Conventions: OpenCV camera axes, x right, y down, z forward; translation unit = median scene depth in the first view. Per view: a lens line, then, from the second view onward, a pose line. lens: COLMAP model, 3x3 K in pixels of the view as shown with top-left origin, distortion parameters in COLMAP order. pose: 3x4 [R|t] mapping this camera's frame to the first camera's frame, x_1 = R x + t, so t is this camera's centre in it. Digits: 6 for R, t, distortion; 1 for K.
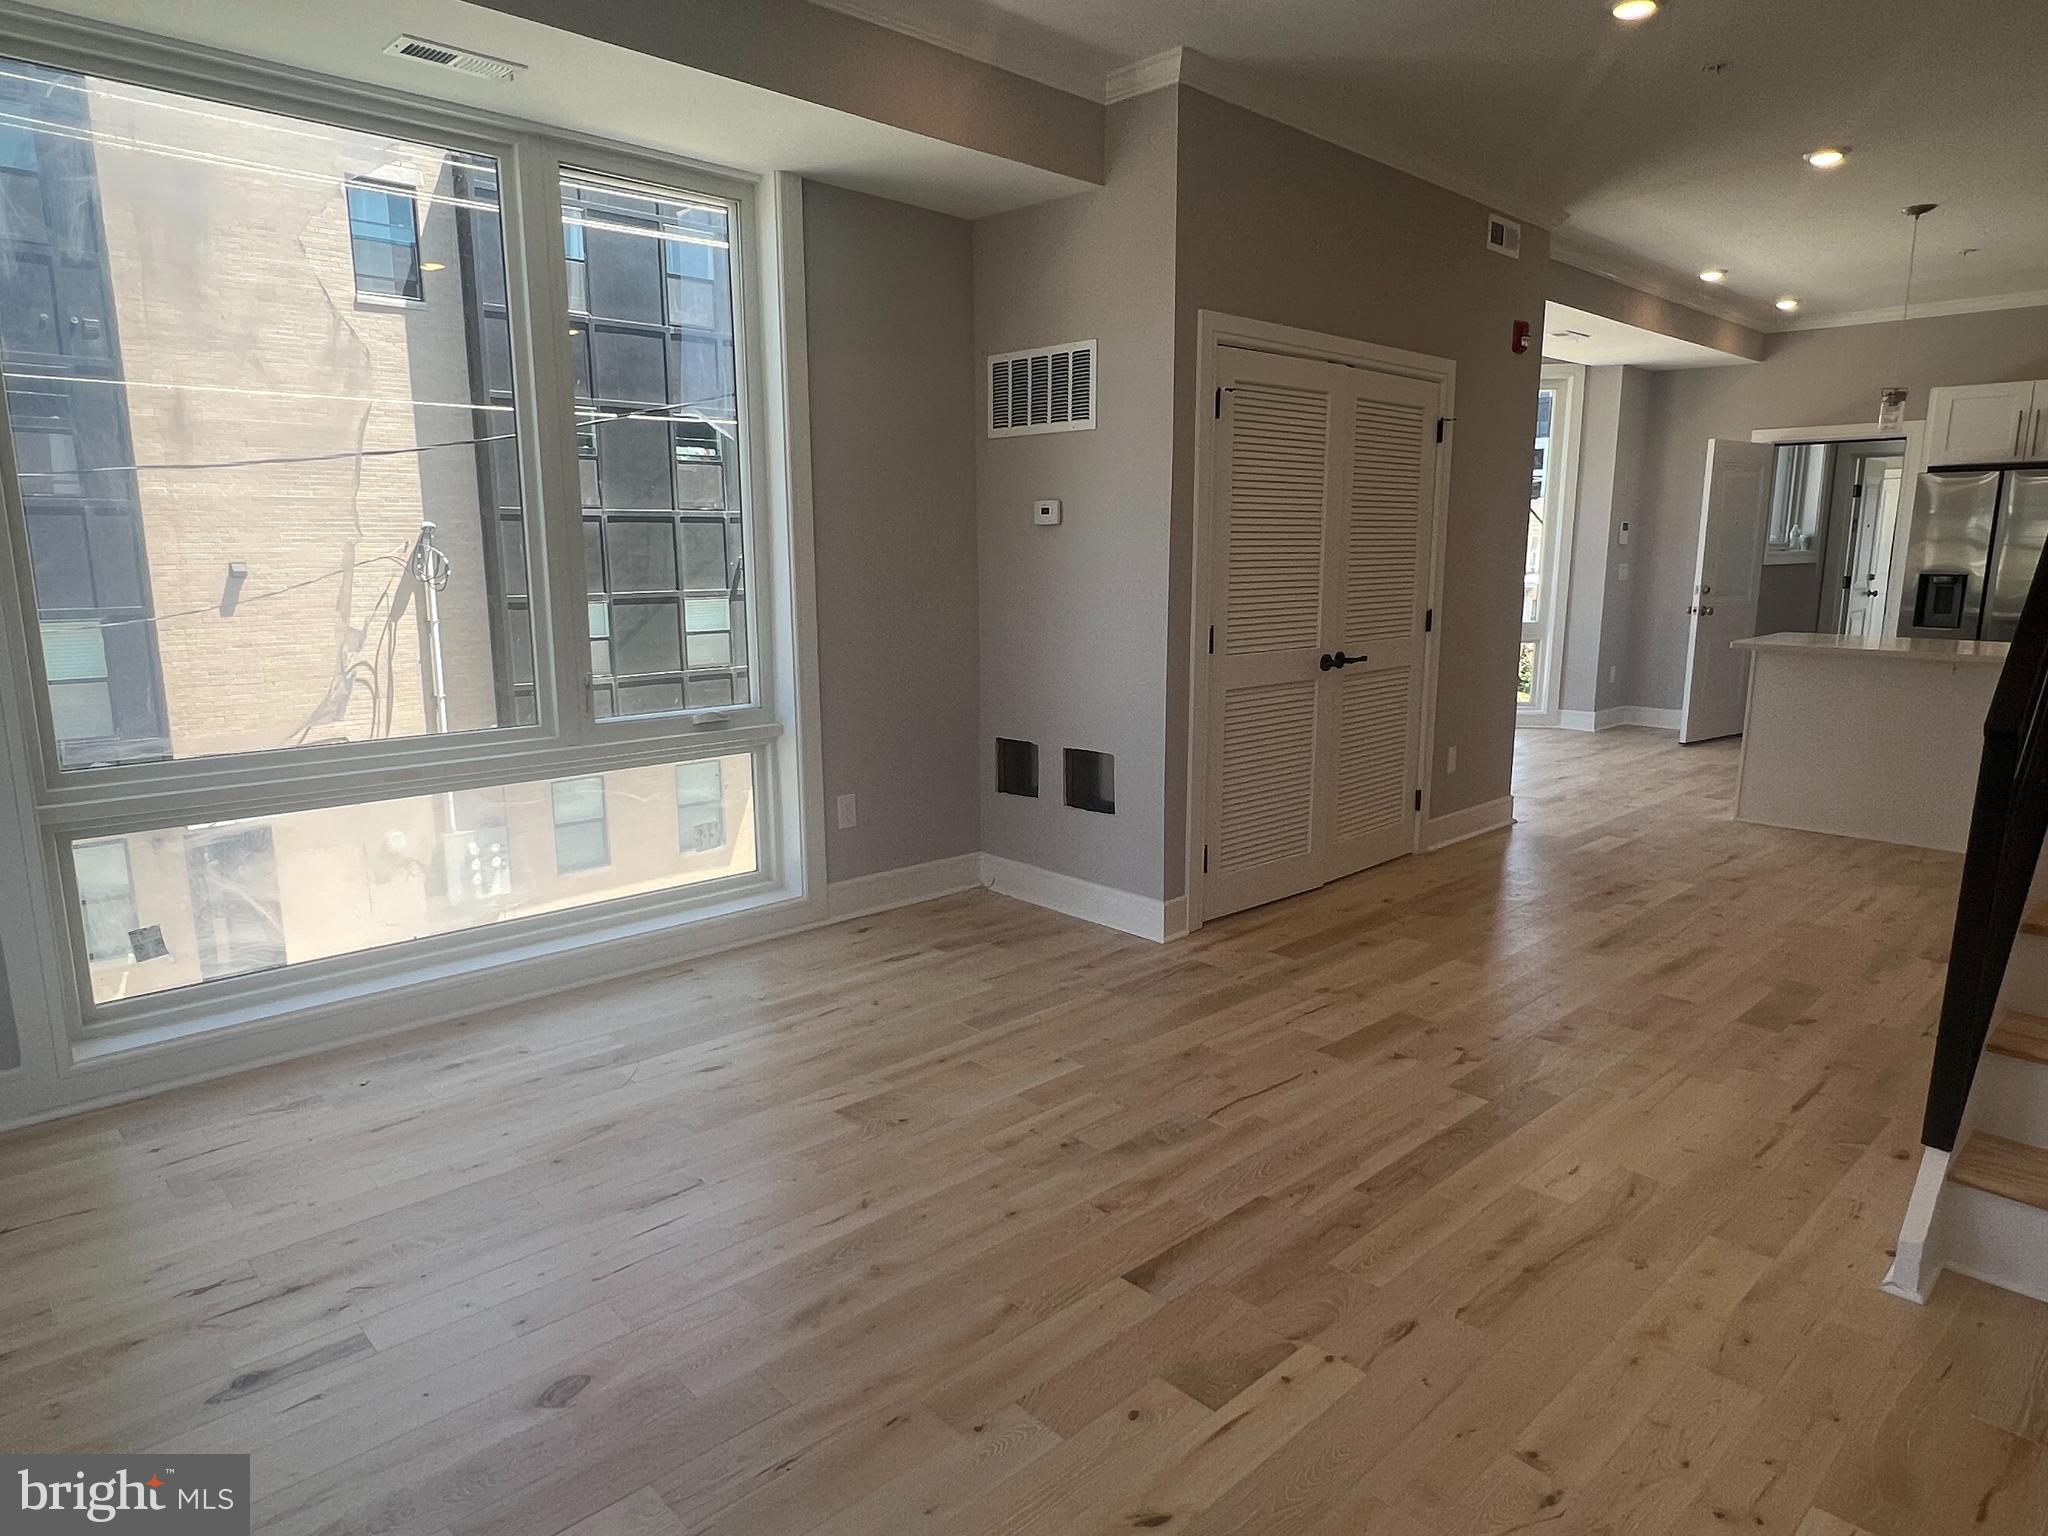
lens RADIAL K [[1241.4, 0, 1026.3], [0, 1241.4, 777.3], [0, 0, 1]] dist [-0.001635, -0.000119]
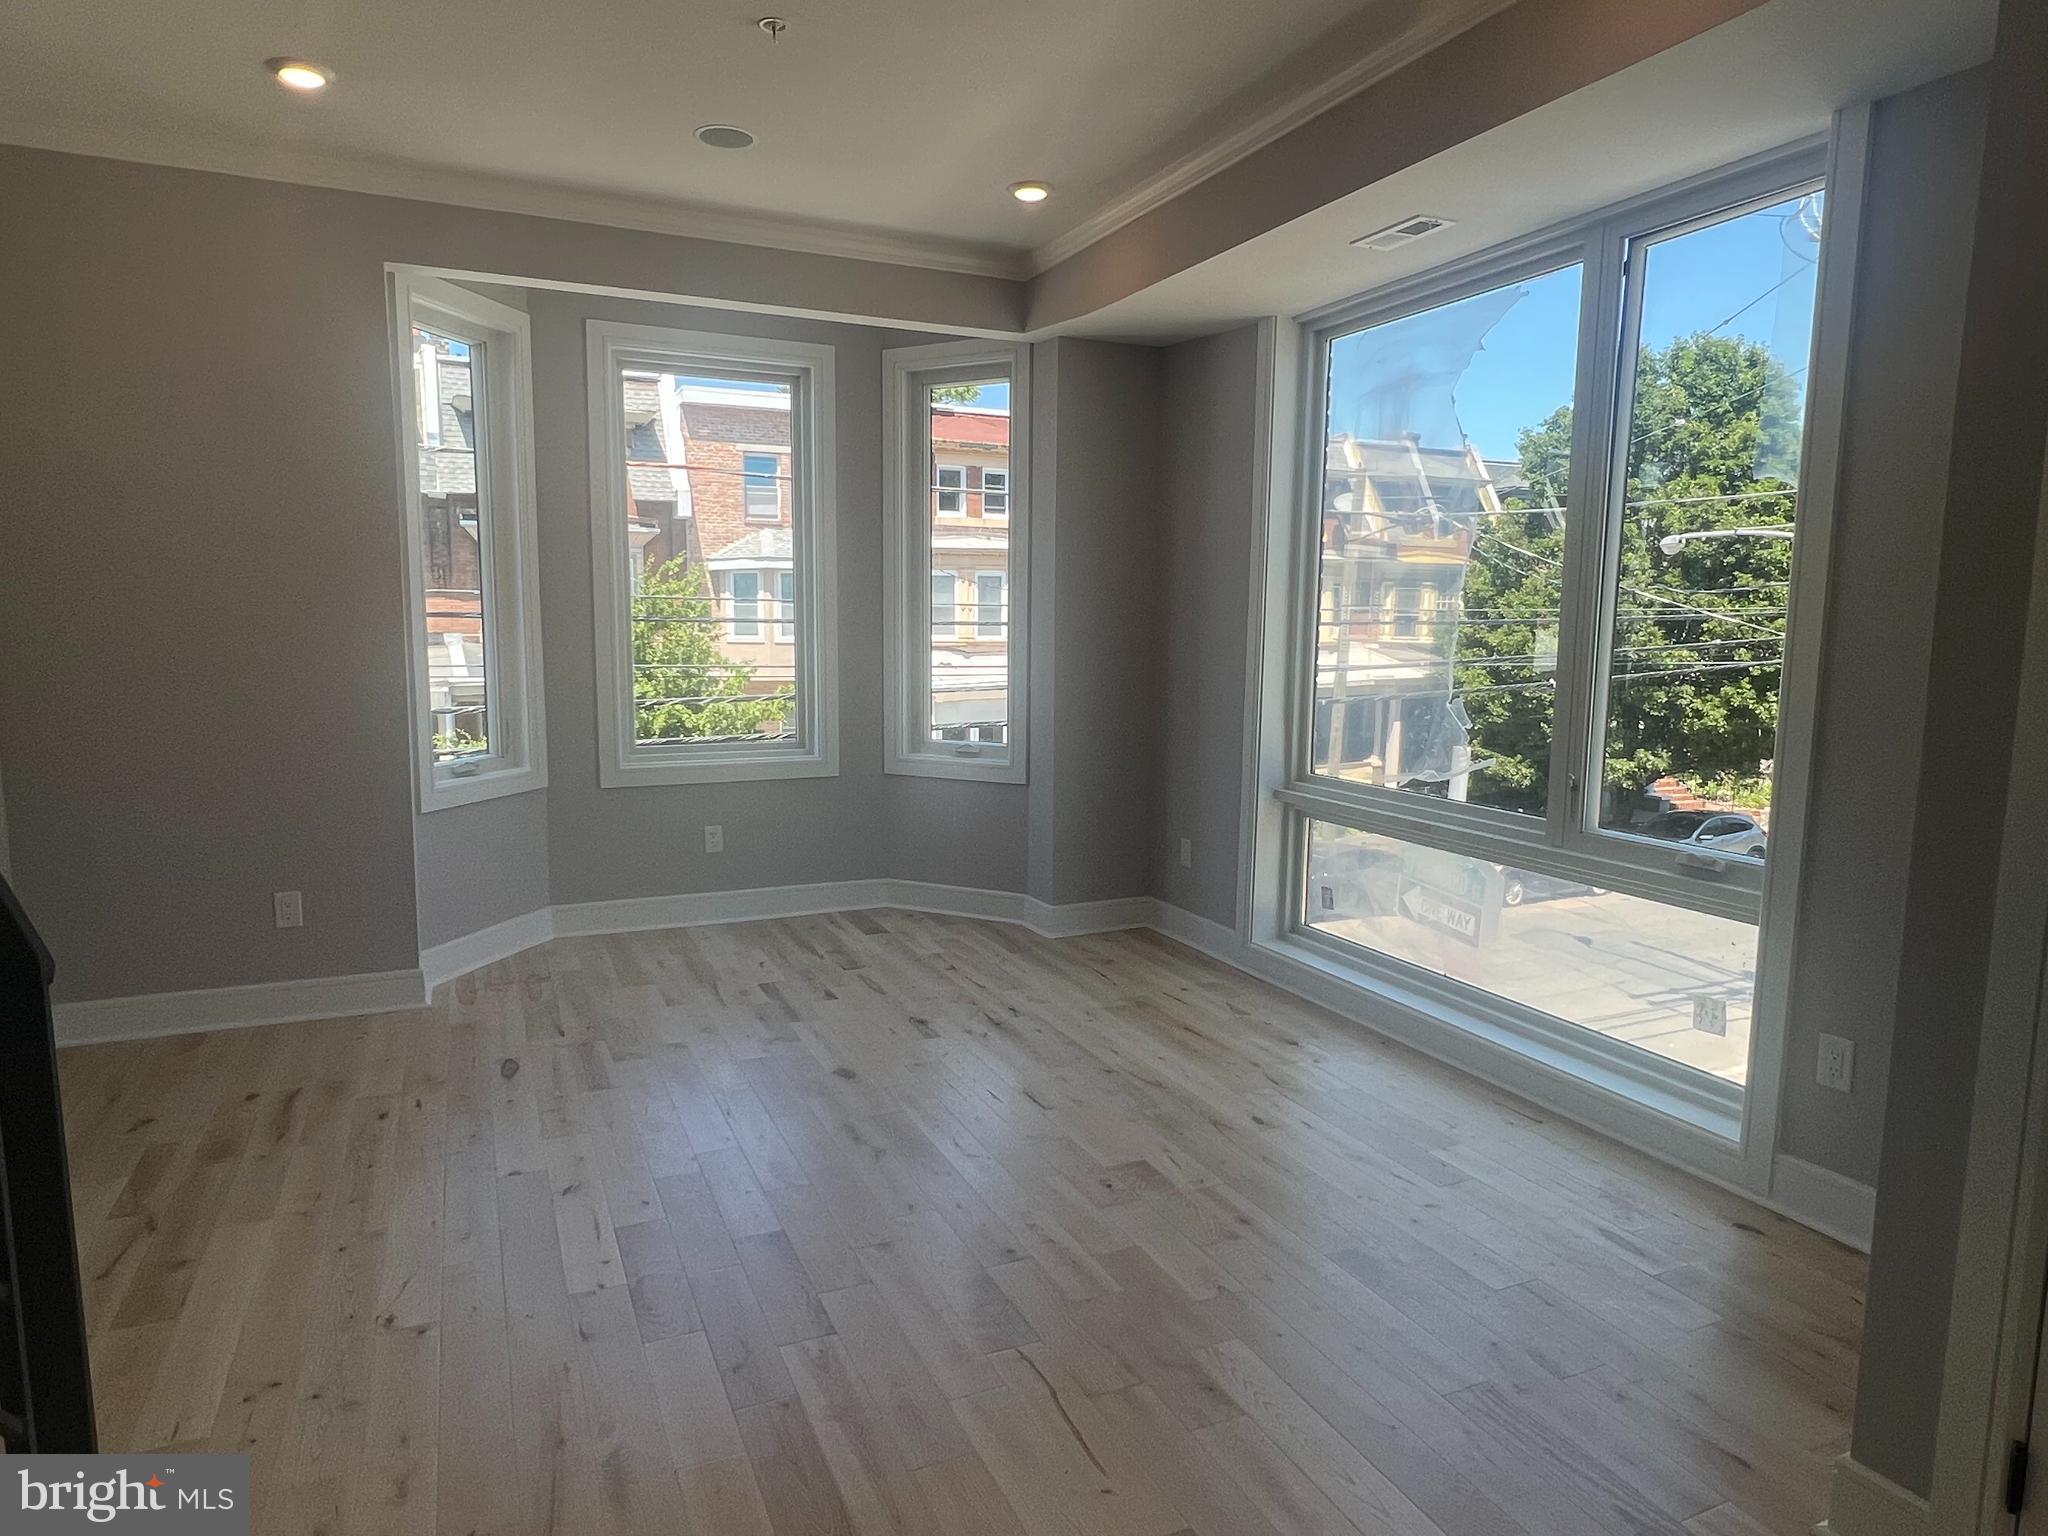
lens RADIAL K [[1241.4, 0, 1026.3], [0, 1241.4, 777.3], [0, 0, 1]] dist [-0.001635, -0.000119]
pose [[-0.322765, 0.116005, -0.939343, 0.602032], [-0.188145, 0.964790, 0.183796, -0.161392], [0.927590, 0.236056, -0.289575, 0.812636]]
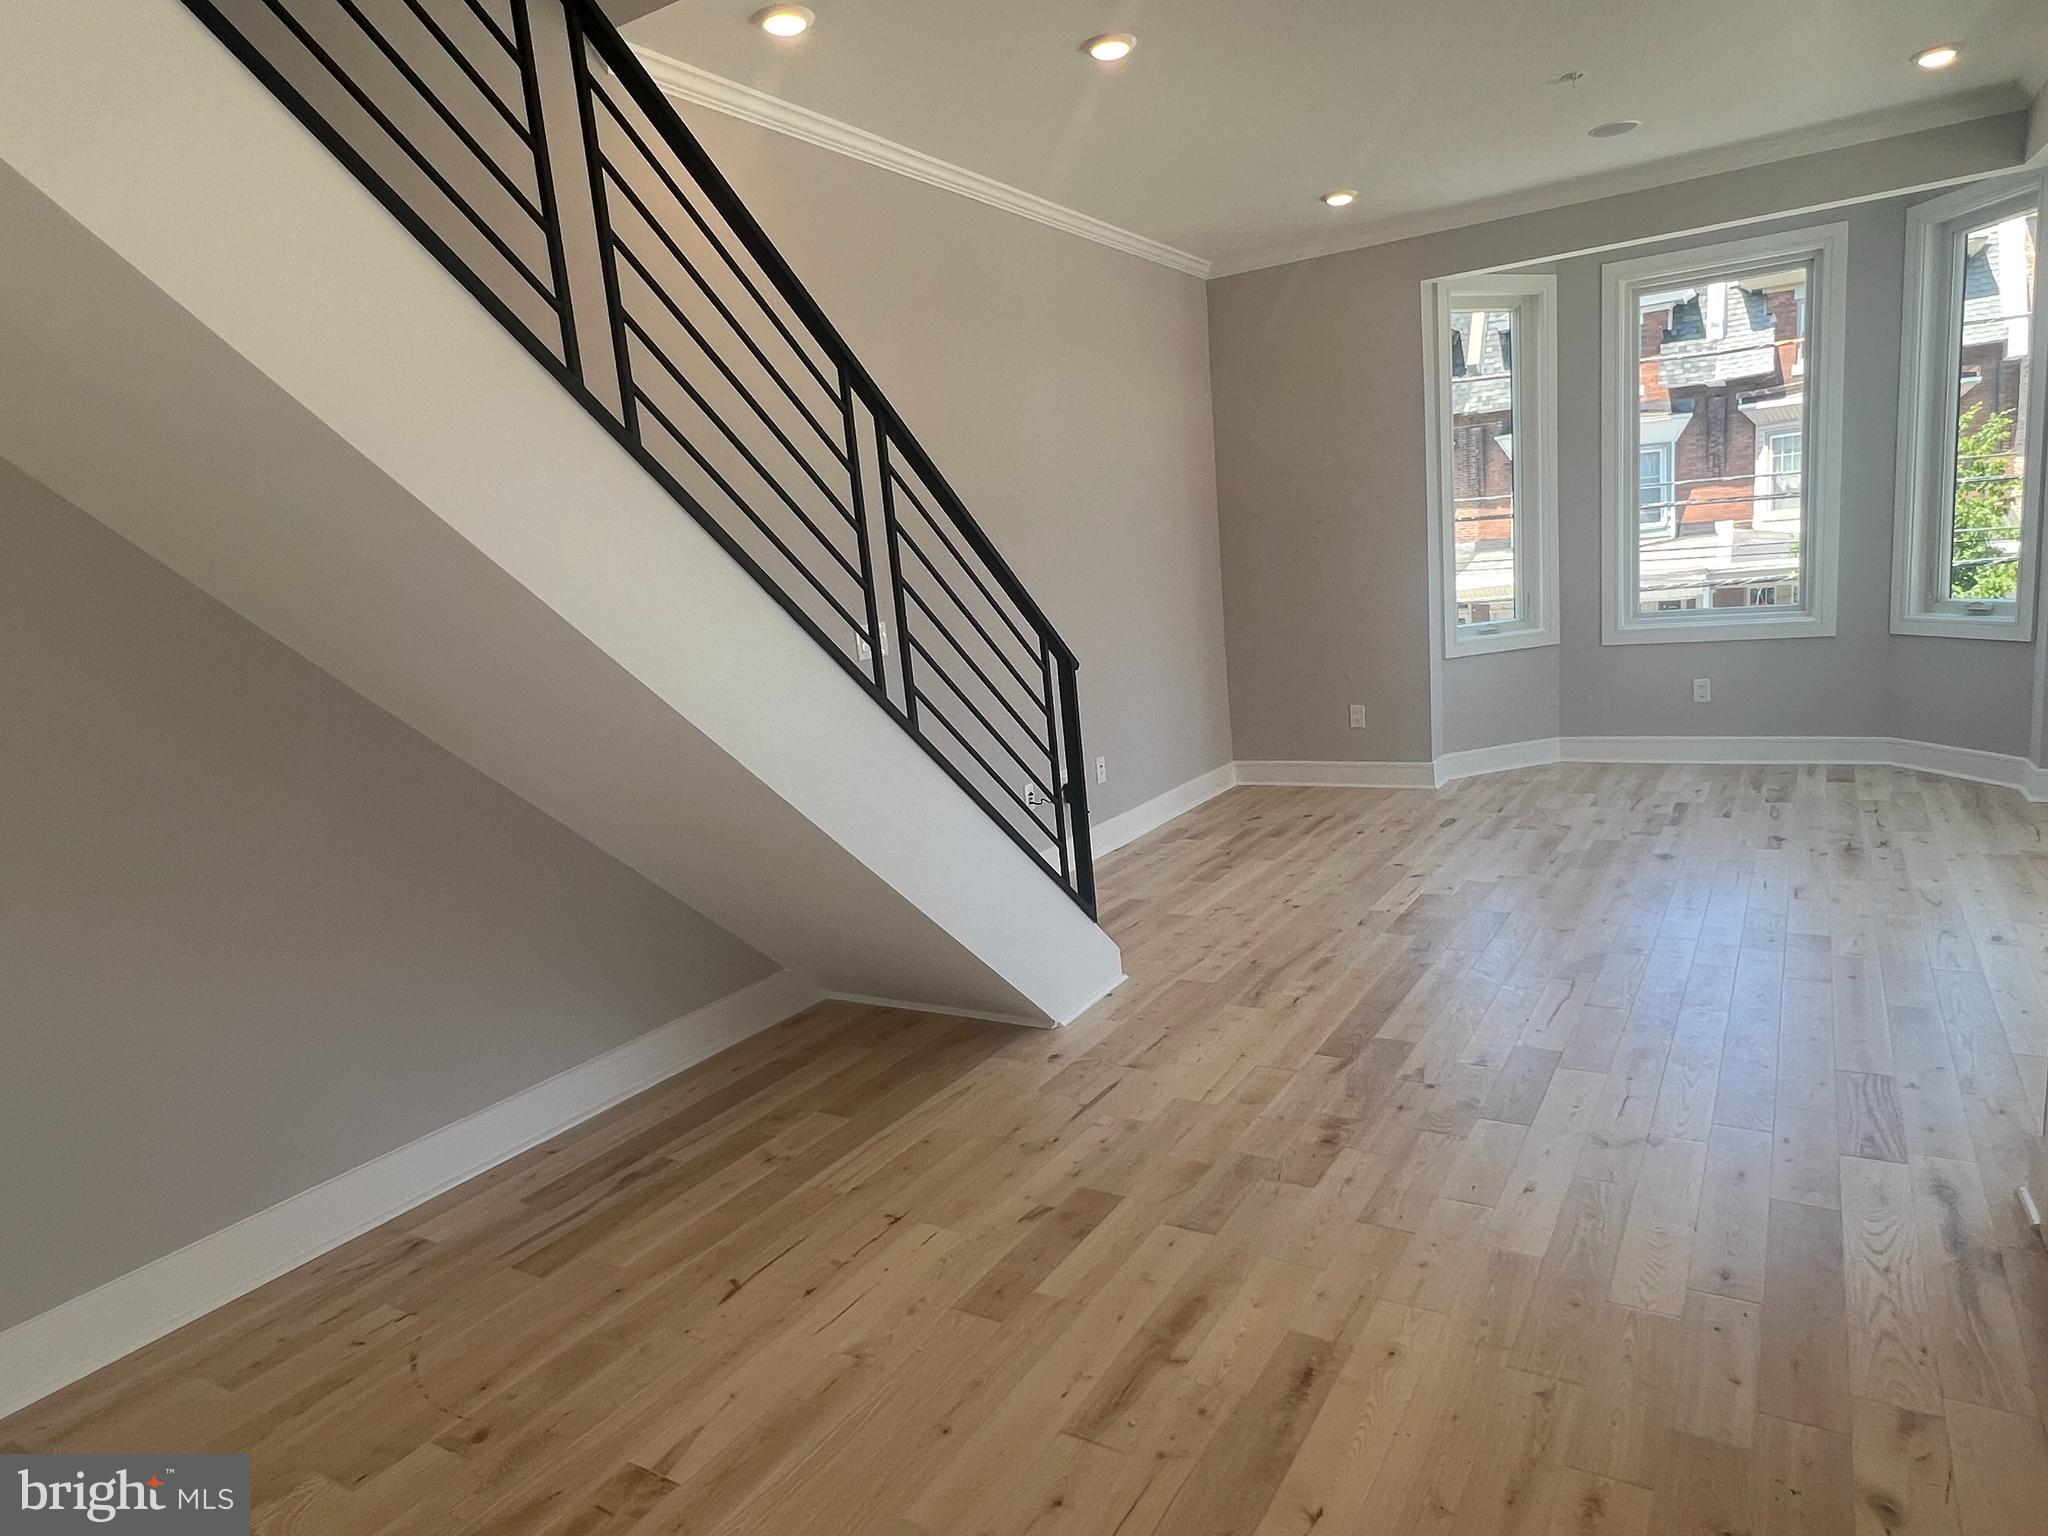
lens RADIAL K [[1241.4, 0, 1026.3], [0, 1241.4, 777.3], [0, 0, 1]] dist [-0.001635, -0.000119]
pose [[-0.963554, 0.123238, -0.237438, 0.660584], [0.034483, 0.937381, 0.346595, -0.253508], [0.265284, 0.325775, -0.907466, 1.346130]]
